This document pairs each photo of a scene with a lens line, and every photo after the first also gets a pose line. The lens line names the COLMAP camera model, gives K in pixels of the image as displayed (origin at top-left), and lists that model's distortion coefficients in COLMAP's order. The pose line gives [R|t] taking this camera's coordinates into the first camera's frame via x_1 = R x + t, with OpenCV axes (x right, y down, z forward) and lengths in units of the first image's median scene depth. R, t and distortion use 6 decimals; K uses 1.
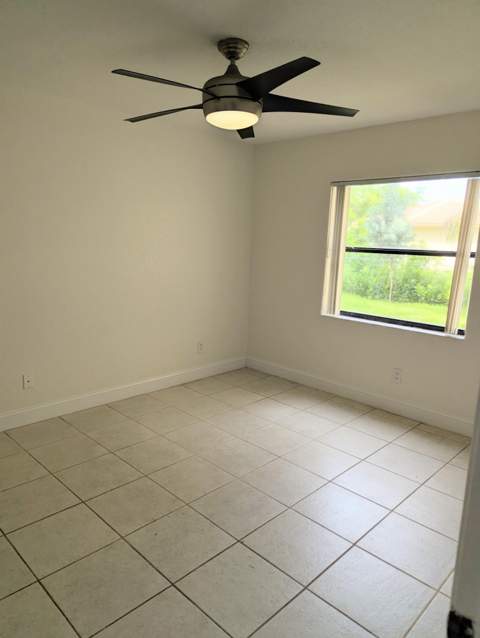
lens RADIAL K [[442.8, 0, 241.2], [0, 442.8, 317.8], [0, 0, 1]] dist [0.035713, -0.034090]
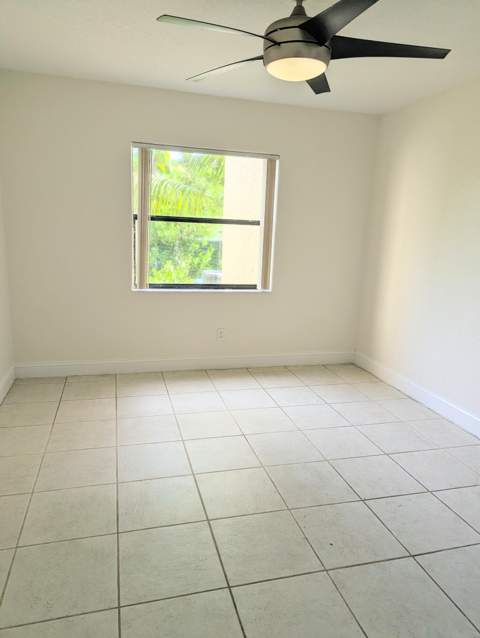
lens RADIAL K [[442.8, 0, 243.2], [0, 442.8, 316.1], [0, 0, 1]] dist [0.035713, -0.034090]
pose [[0.502291, -0.187828, 0.844053, -0.521078], [0.128658, 0.981492, 0.141848, -0.061398], [-0.855074, 0.037345, 0.517160, 0.369696]]
